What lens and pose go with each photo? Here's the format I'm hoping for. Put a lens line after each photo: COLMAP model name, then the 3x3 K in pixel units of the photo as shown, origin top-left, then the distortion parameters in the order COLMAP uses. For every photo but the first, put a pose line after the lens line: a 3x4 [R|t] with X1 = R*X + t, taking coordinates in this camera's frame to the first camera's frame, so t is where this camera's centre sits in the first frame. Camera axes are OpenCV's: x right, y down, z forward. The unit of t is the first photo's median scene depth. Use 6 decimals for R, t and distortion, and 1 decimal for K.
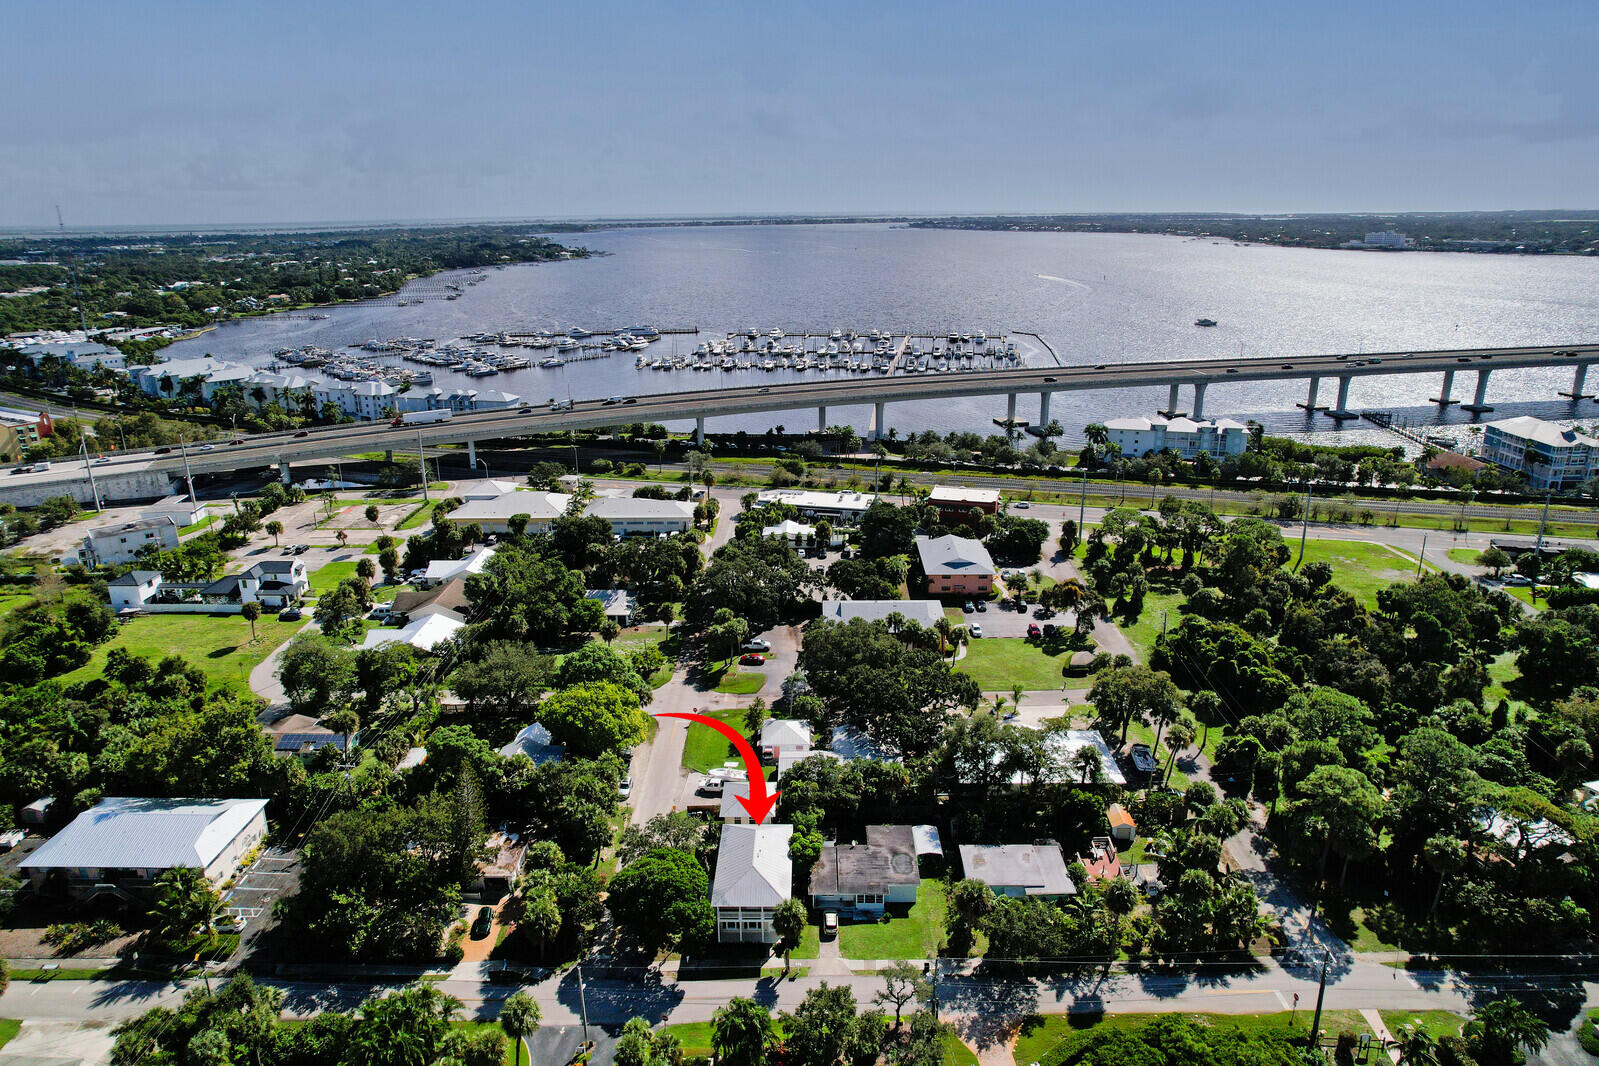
lens RADIAL K [[1015.7, 0, 801.6], [0, 1015.7, 537.8], [0, 0, 1]] dist [-0.024740, 0.000358]
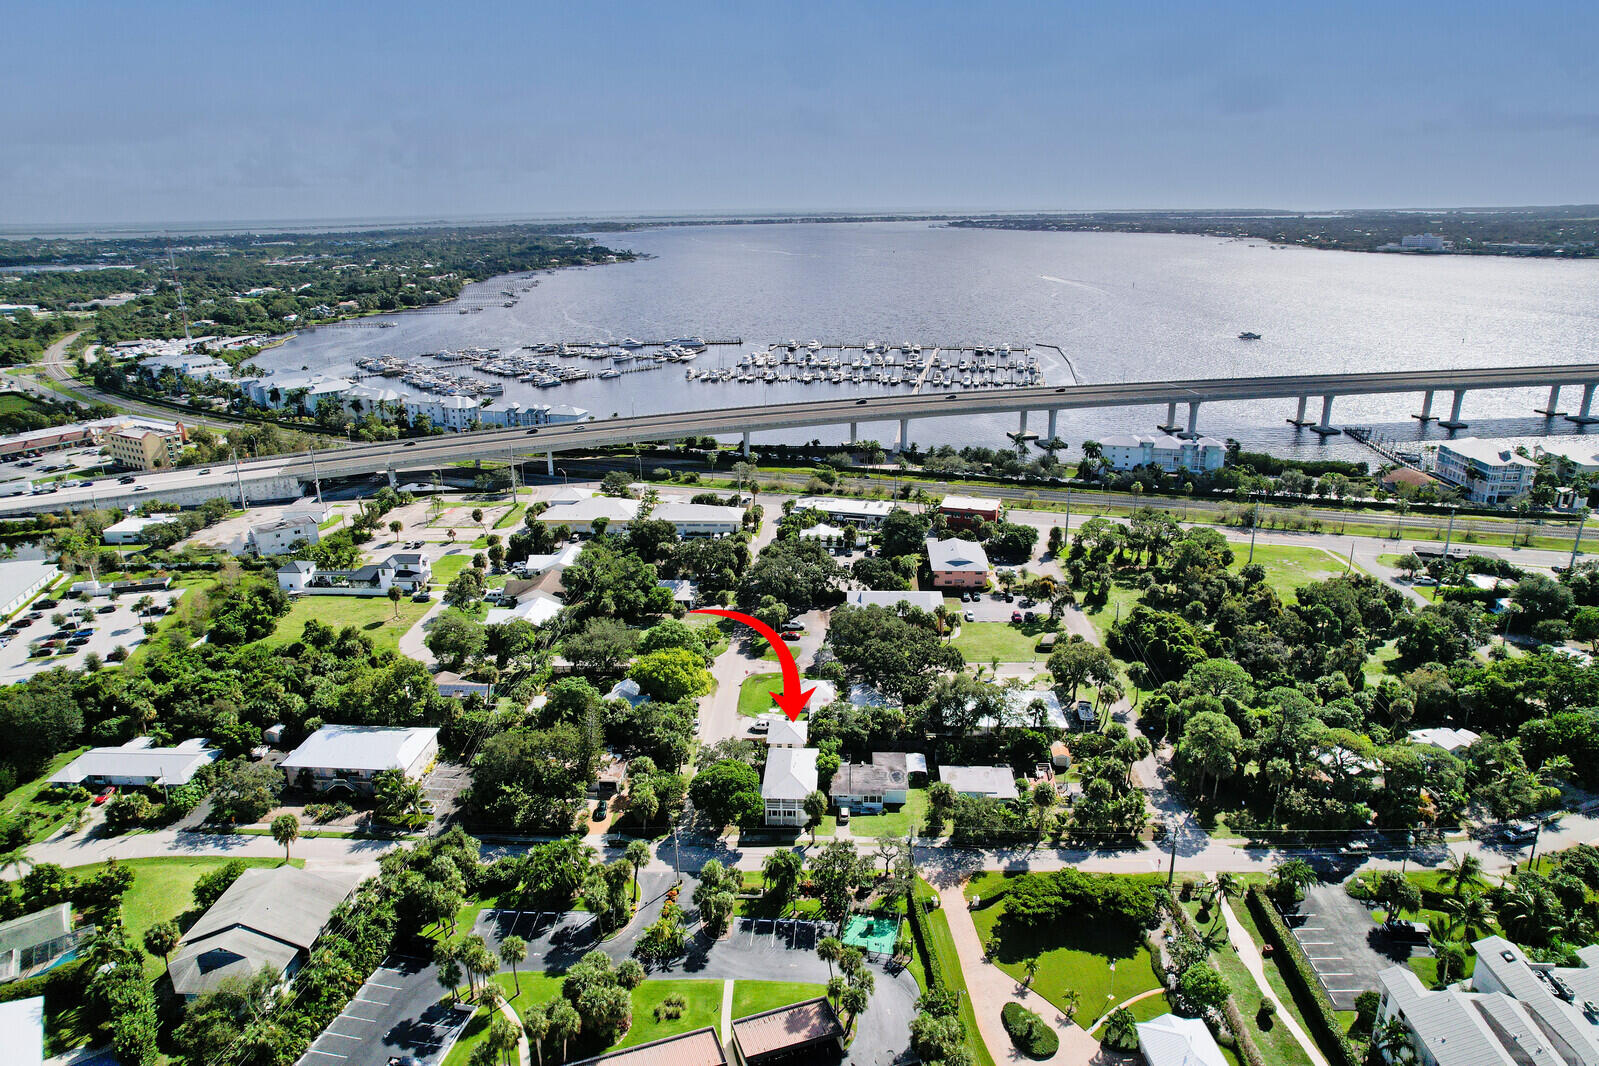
lens RADIAL K [[1015.7, 0, 797.9], [0, 1015.7, 533.7], [0, 0, 1]] dist [-0.024740, 0.000358]
pose [[0.999133, 0.009777, -0.040475, 0.009266], [-0.009750, 0.999952, 0.000853, -0.007872], [0.040481, -0.000458, 0.999180, -0.229748]]
